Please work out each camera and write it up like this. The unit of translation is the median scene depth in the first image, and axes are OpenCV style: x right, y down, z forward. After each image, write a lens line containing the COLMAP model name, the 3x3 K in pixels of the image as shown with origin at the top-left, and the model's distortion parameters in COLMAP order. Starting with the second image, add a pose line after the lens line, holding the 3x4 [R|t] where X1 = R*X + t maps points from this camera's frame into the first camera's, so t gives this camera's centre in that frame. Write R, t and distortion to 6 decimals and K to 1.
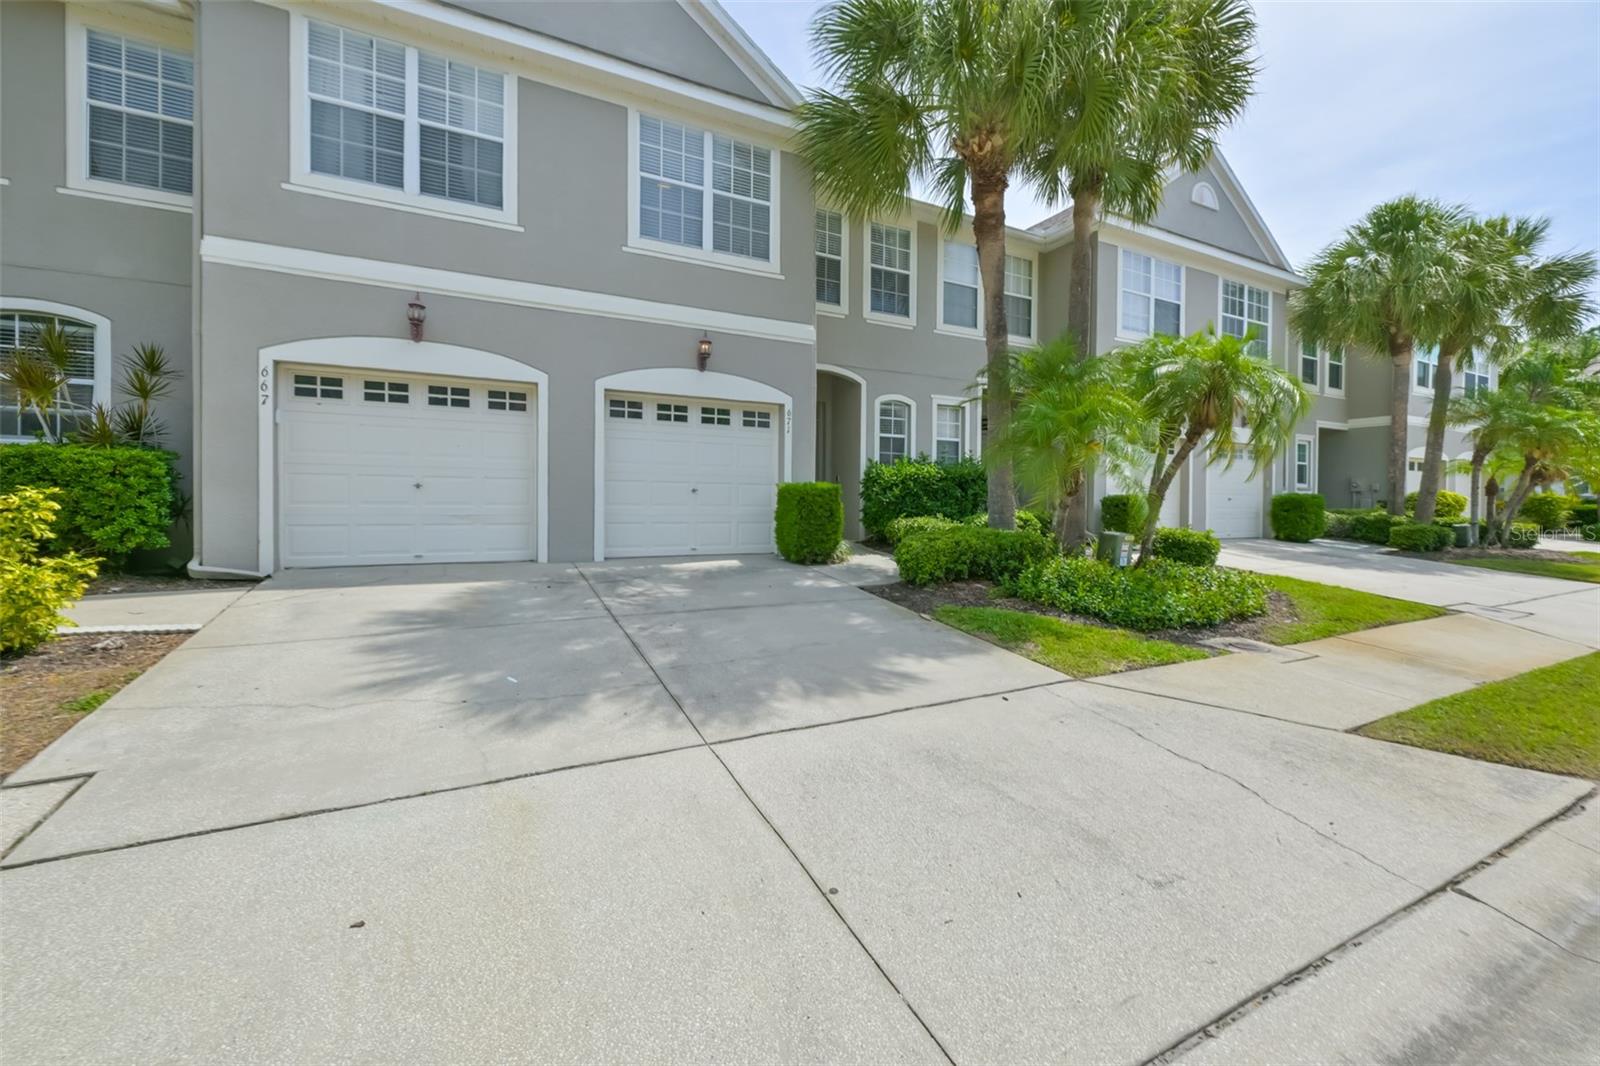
lens RADIAL K [[635.1, 0, 798.0], [0, 635.1, 545.6], [0, 0, 1]] dist [-0.000032, 0.000078]
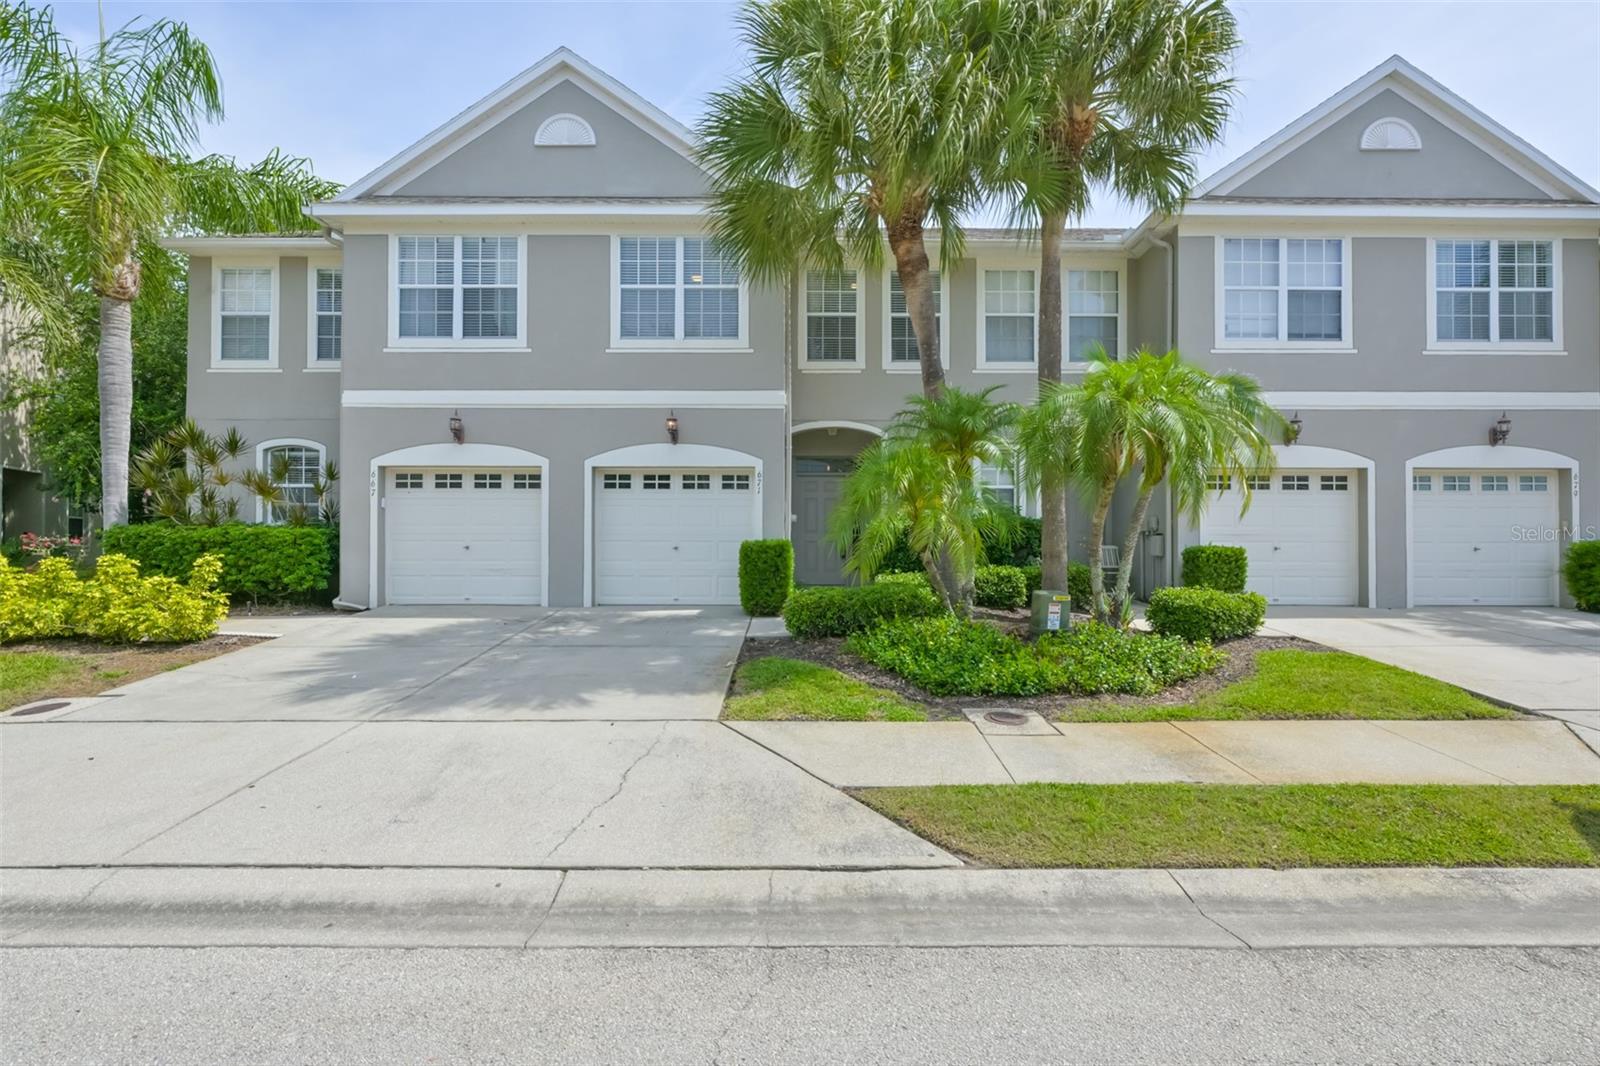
lens RADIAL K [[691.0, 0, 801.9], [0, 691.0, 594.5], [0, 0, 1]] dist [-0.001141, -0.000020]
pose [[0.894307, 0.020980, -0.446961, 0.622404], [-0.024876, 0.999686, -0.002849, -0.005694], [0.446761, 0.013667, 0.894549, -0.010475]]
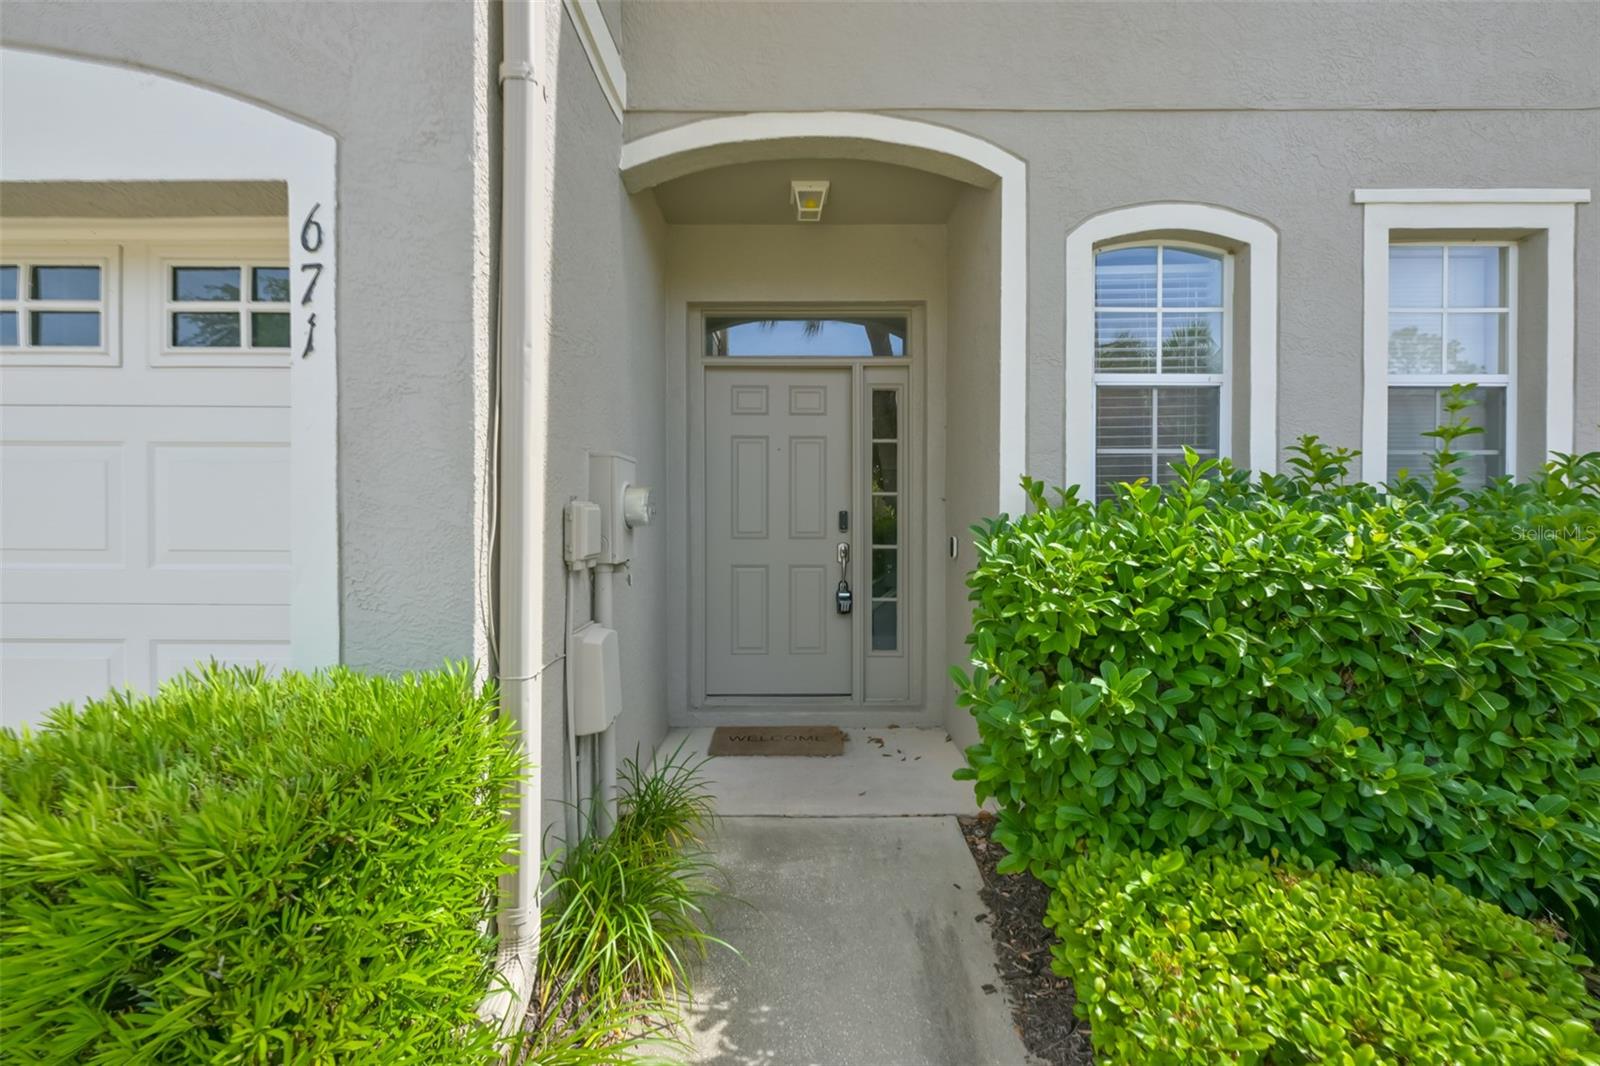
lens RADIAL K [[641.6, 0, 798.0], [0, 641.6, 528.7], [0, 0, 1]] dist [-0.000482, -0.000174]
pose [[0.894476, 0.001898, -0.447112, 0.184661], [-0.024371, 0.998711, -0.044516, -0.138863], [0.446451, 0.050715, 0.893370, 0.983128]]
